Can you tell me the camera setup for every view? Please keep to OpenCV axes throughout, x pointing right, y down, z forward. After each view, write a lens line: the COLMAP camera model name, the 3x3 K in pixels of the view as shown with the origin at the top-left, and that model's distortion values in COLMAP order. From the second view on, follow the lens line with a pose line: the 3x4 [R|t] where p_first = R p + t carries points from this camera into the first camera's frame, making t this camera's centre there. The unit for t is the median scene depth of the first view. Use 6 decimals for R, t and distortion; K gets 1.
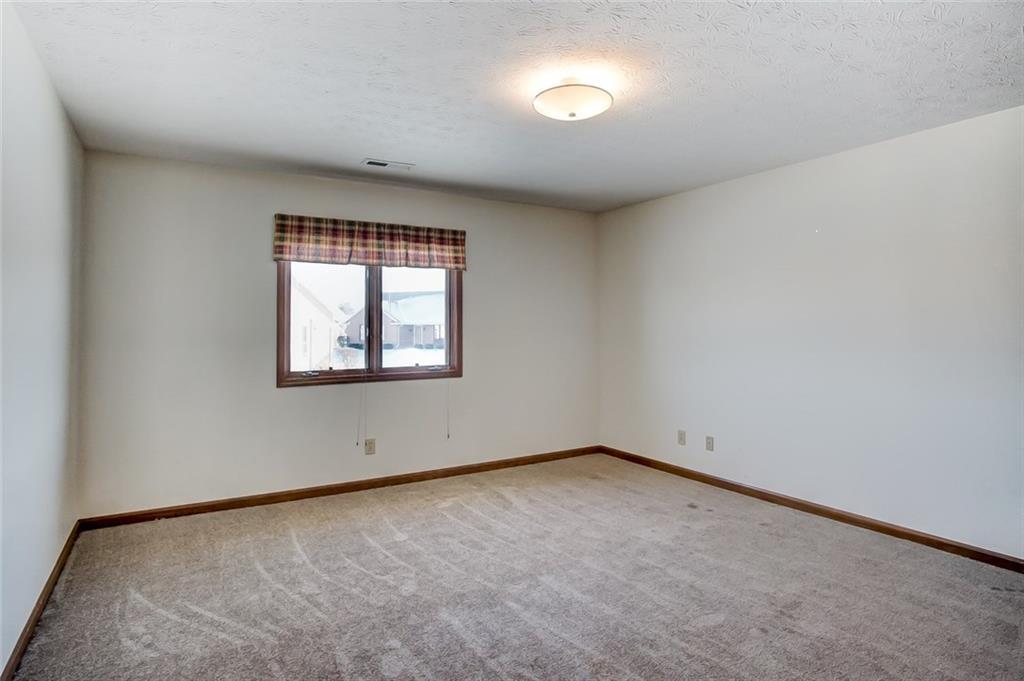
lens RADIAL K [[551.2, 0, 507.5], [0, 551.2, 326.6], [0, 0, 1]] dist [-0.039514, 0.011850]
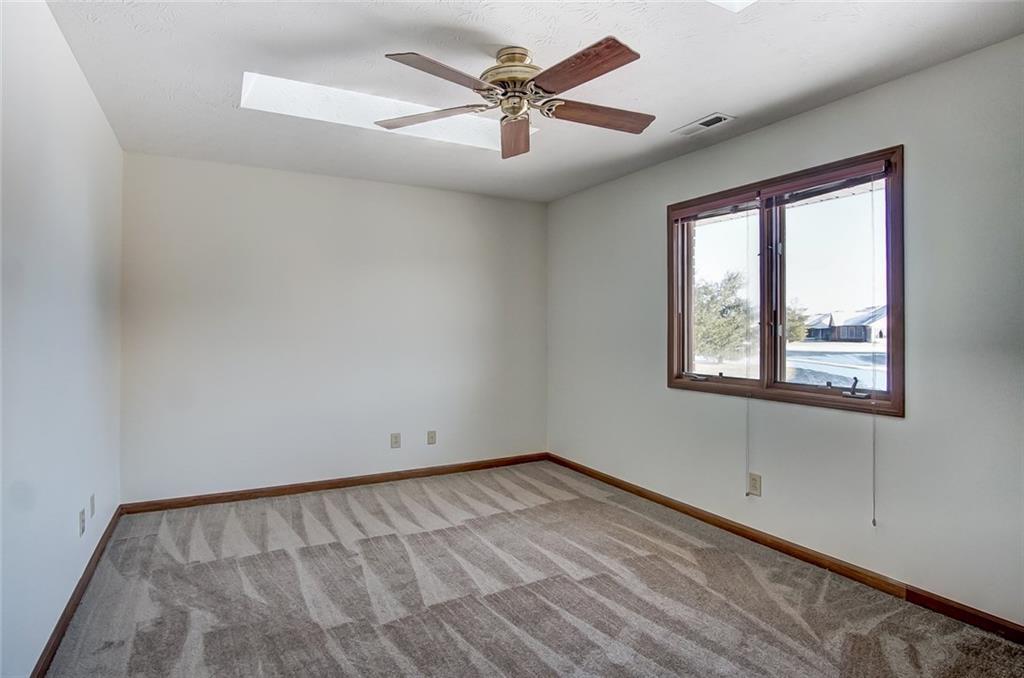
lens RADIAL K [[551.2, 0, 507.5], [0, 551.2, 325.1], [0, 0, 1]] dist [-0.039514, 0.011850]
pose [[-0.050569, -0.014173, -0.998620, 0.513782], [-0.030044, 0.999468, -0.012663, 0.022571], [0.998269, 0.029363, -0.050968, 0.720772]]
